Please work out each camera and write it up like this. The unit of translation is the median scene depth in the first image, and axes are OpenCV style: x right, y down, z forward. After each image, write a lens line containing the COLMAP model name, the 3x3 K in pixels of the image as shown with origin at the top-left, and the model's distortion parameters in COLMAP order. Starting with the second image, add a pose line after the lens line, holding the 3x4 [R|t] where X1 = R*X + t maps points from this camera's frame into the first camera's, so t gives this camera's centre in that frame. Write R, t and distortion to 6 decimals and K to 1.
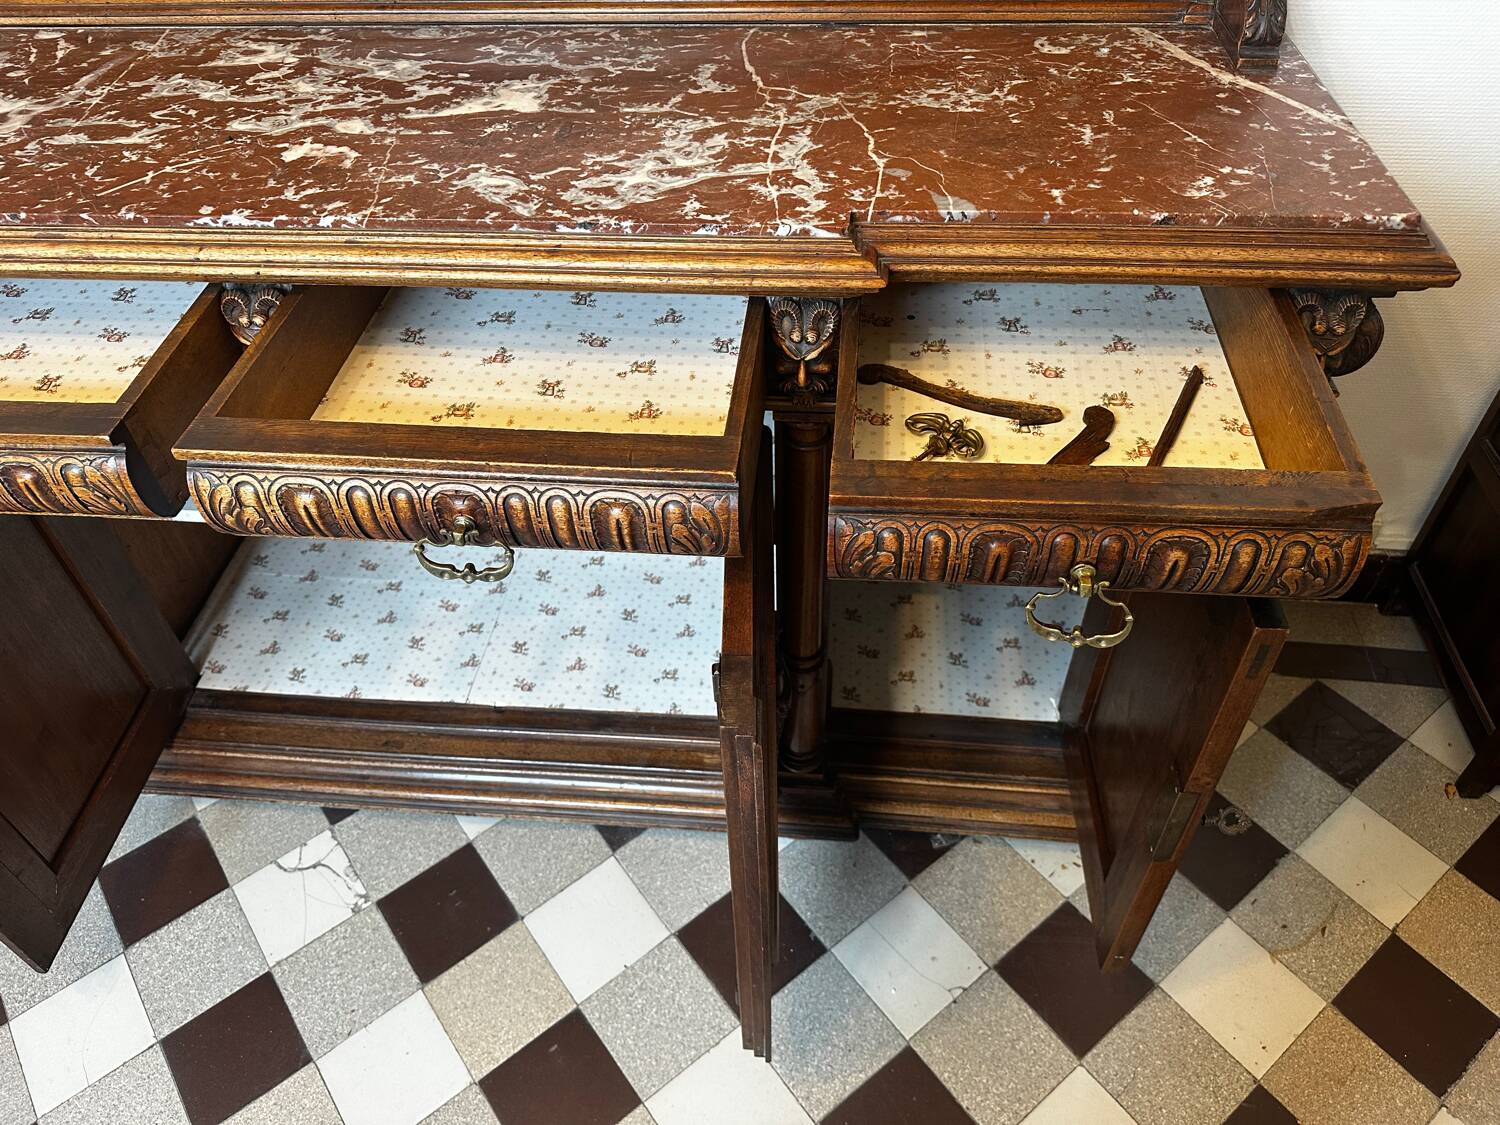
lens RADIAL K [[1068.1, 0, 744.0], [0, 1068.1, 557.9], [0, 0, 1]] dist [0.011767, -0.026172]
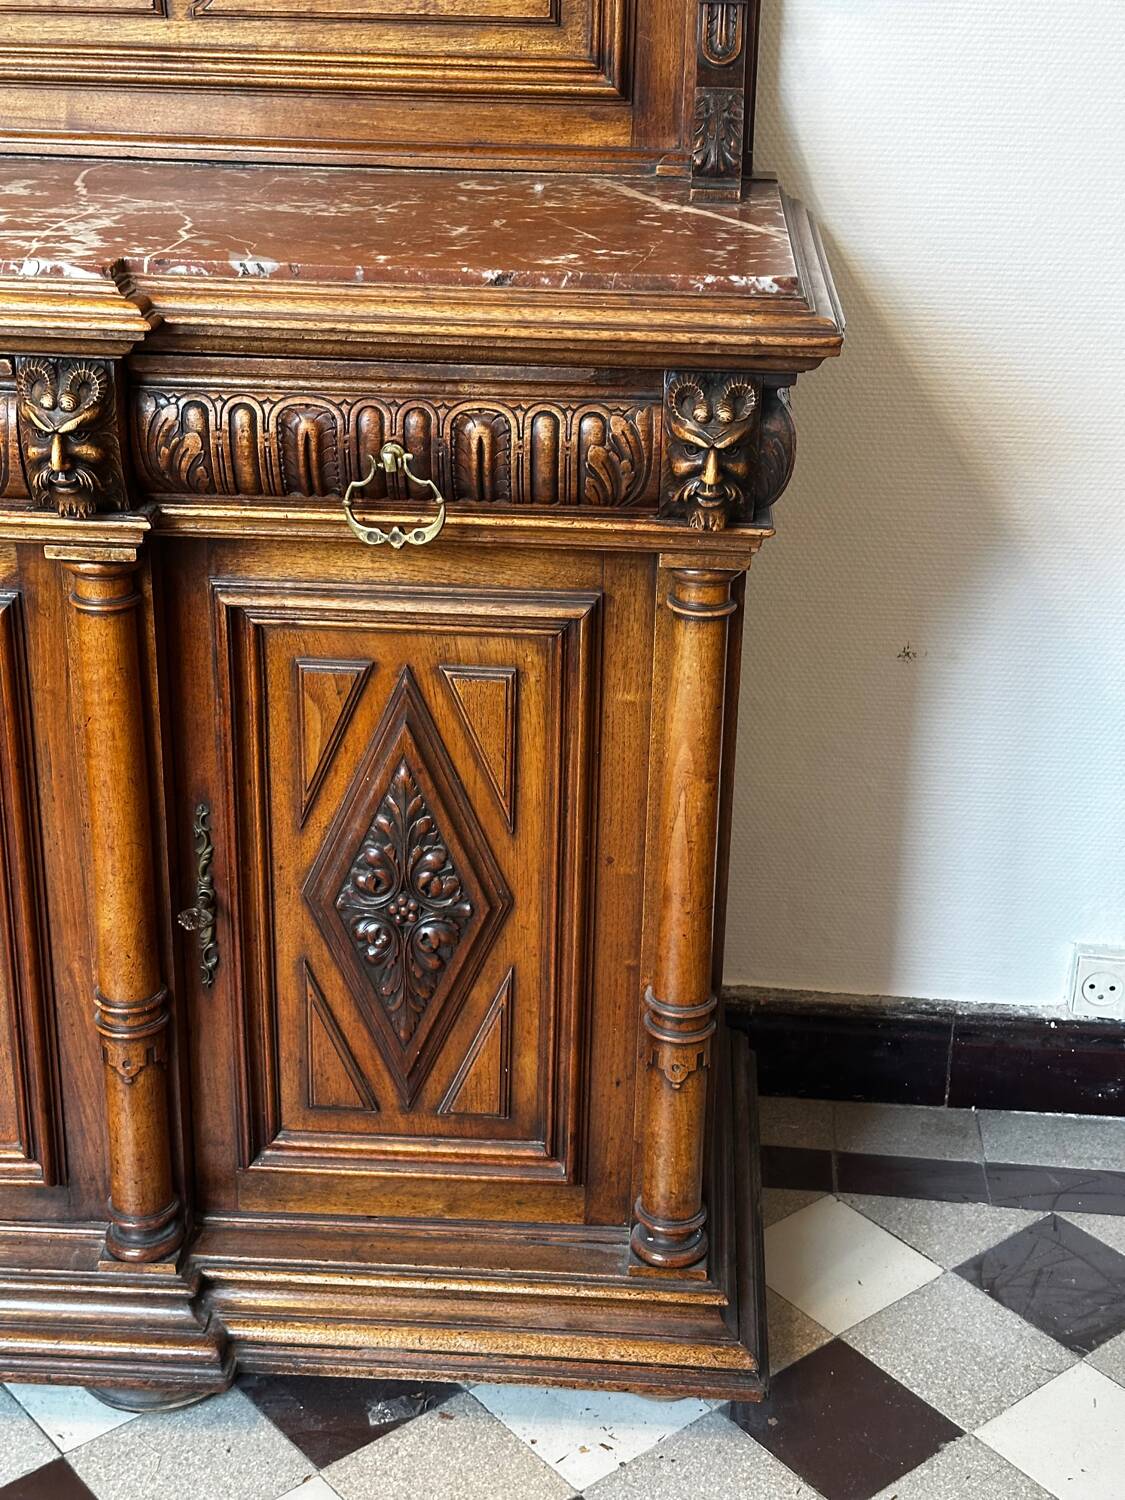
lens RADIAL K [[2076.7, 0, 555.8], [0, 2076.7, 762.1], [0, 0, 1]] dist [0.221086, -0.547410]
pose [[0.998222, 0.033896, 0.049029, 0.309955], [-0.014009, 0.932937, -0.359767, 0.513018], [-0.057935, 0.358441, 0.931753, -0.314848]]
